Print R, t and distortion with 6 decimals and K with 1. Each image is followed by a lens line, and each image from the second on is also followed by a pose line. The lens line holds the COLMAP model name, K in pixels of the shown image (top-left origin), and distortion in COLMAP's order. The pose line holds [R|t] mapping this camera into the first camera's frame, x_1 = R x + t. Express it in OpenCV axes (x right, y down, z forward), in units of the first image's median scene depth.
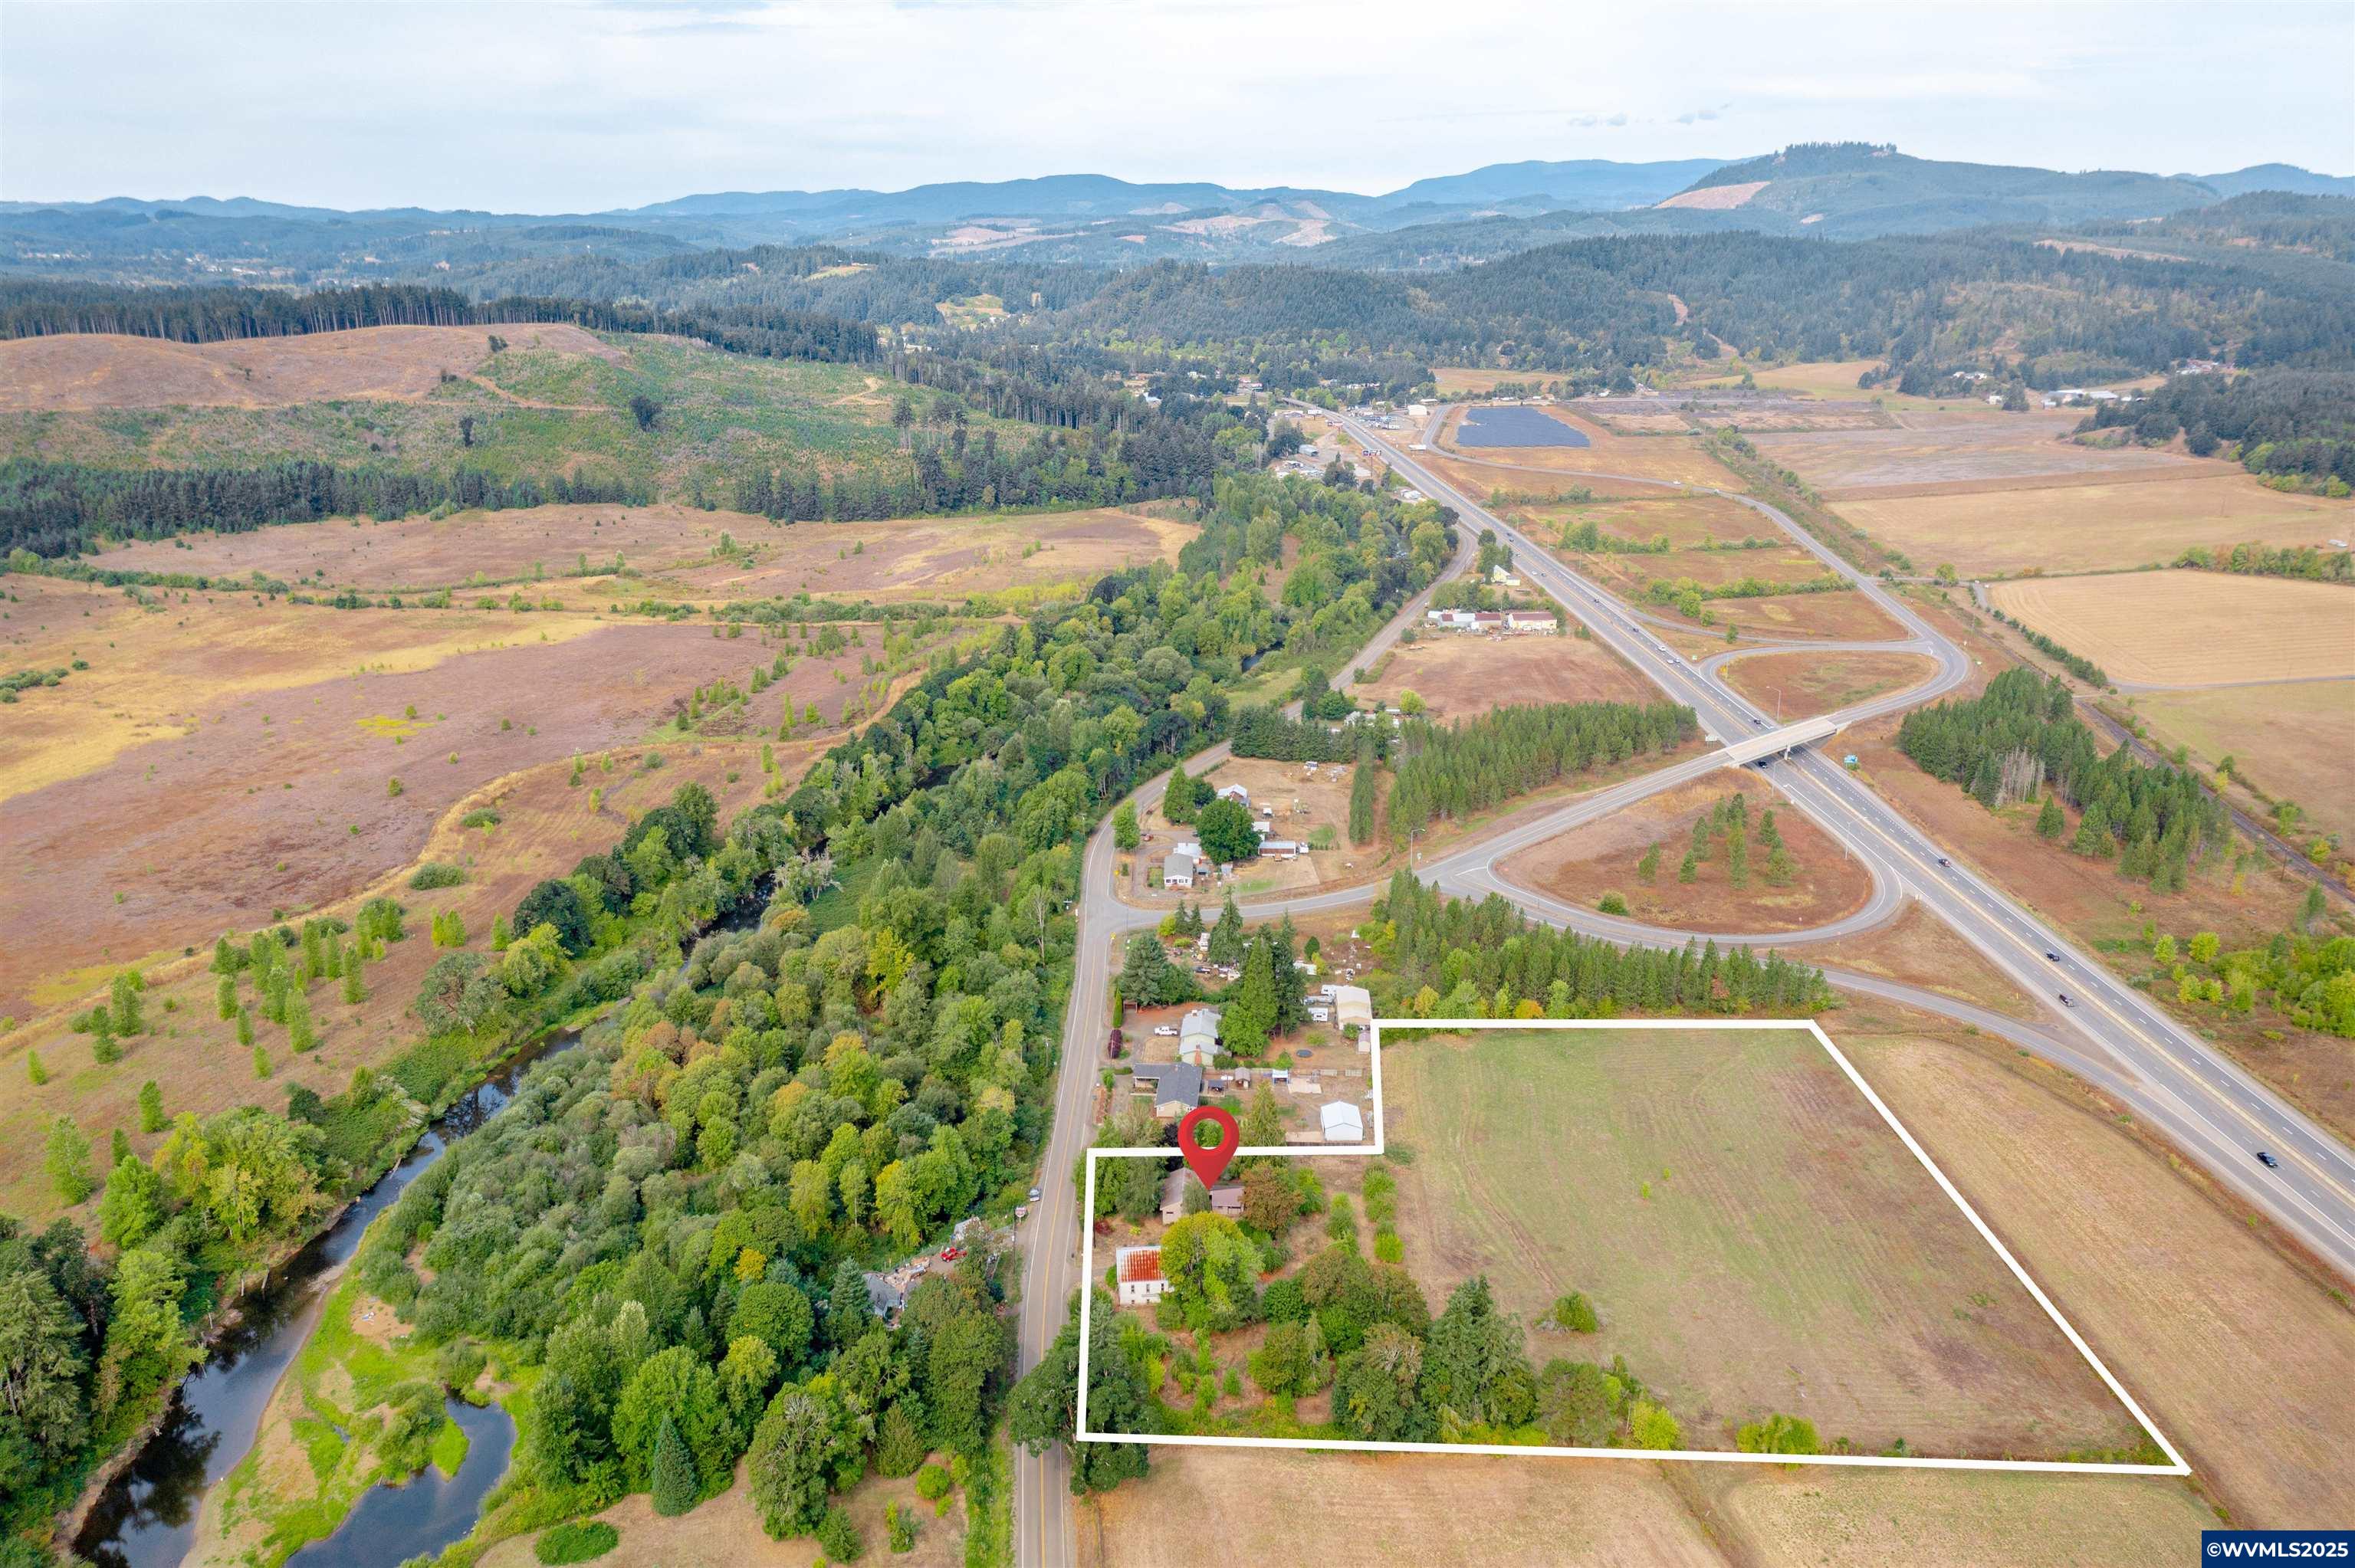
lens RADIAL K [[1856.2, 0, 1177.5], [0, 1856.2, 784.0], [0, 0, 1]] dist [0.006072, 0.033947]
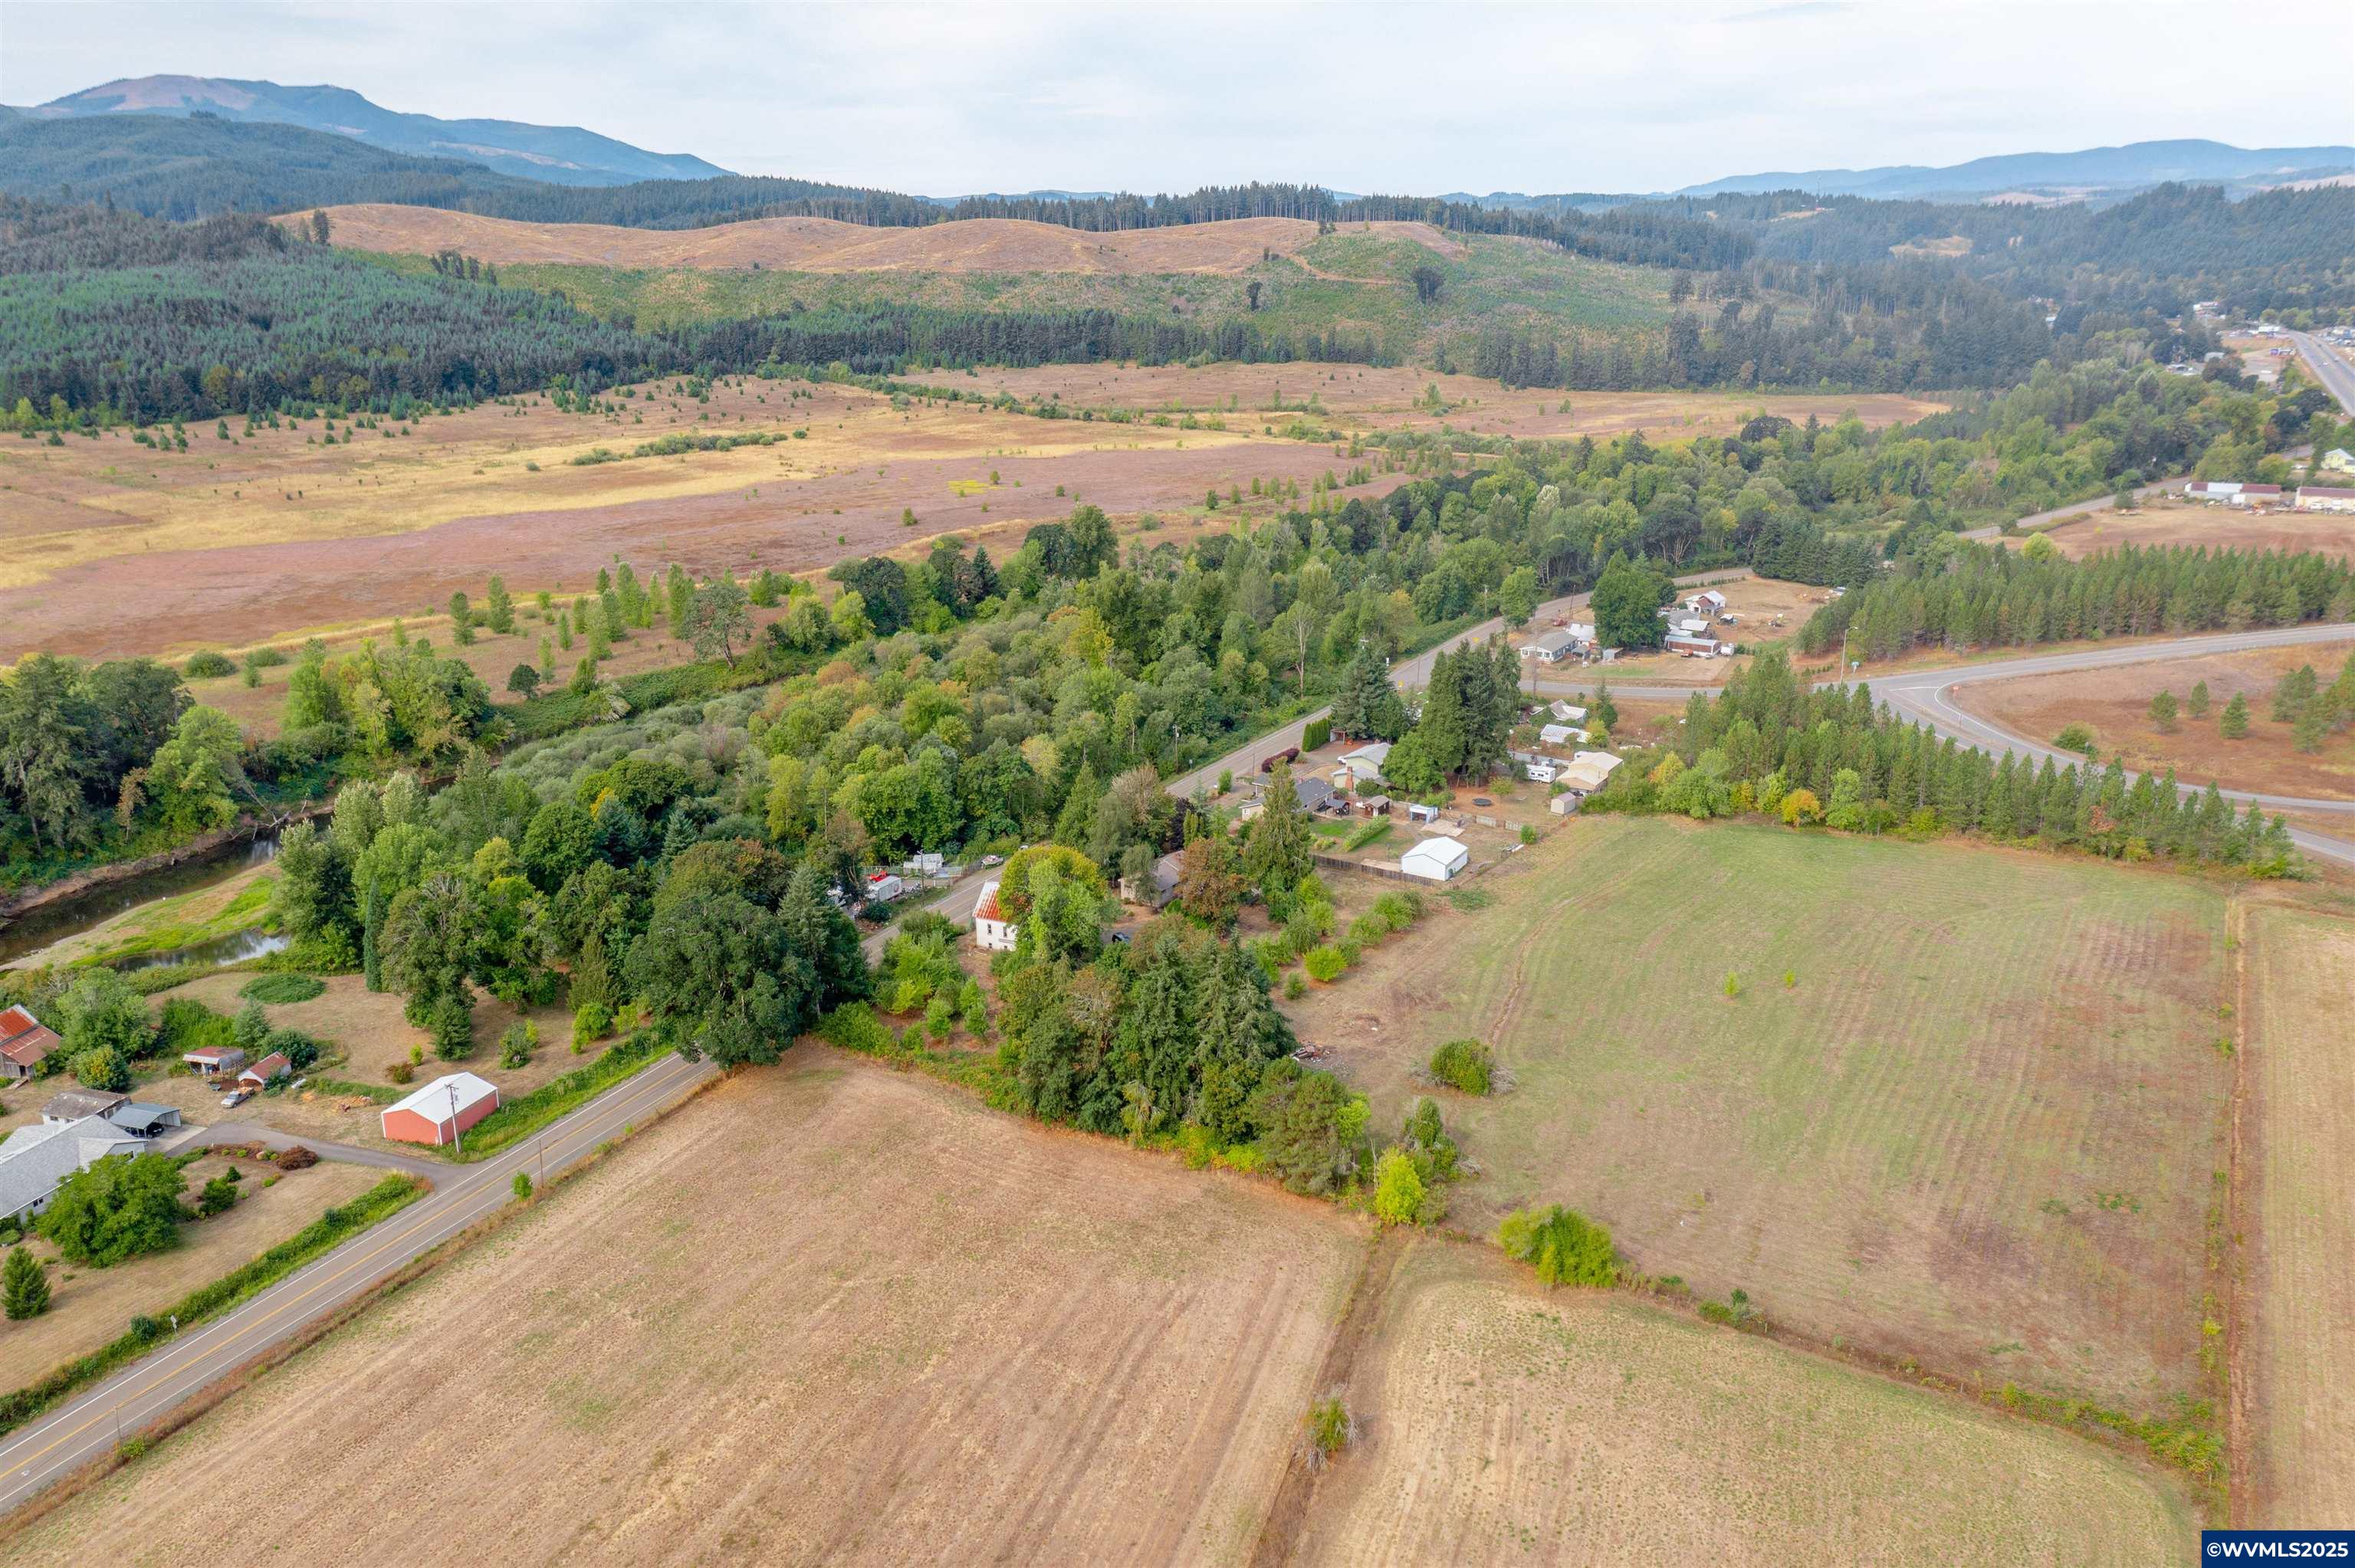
lens RADIAL K [[1854.3, 0, 1185.6], [0, 1854.3, 789.8], [0, 0, 1]] dist [-0.001141, 0.061203]
pose [[0.863310, 0.144230, -0.483625, 0.138262], [-0.141660, 0.989021, 0.042080, 0.049603], [0.484385, 0.032182, 0.874263, 0.093312]]
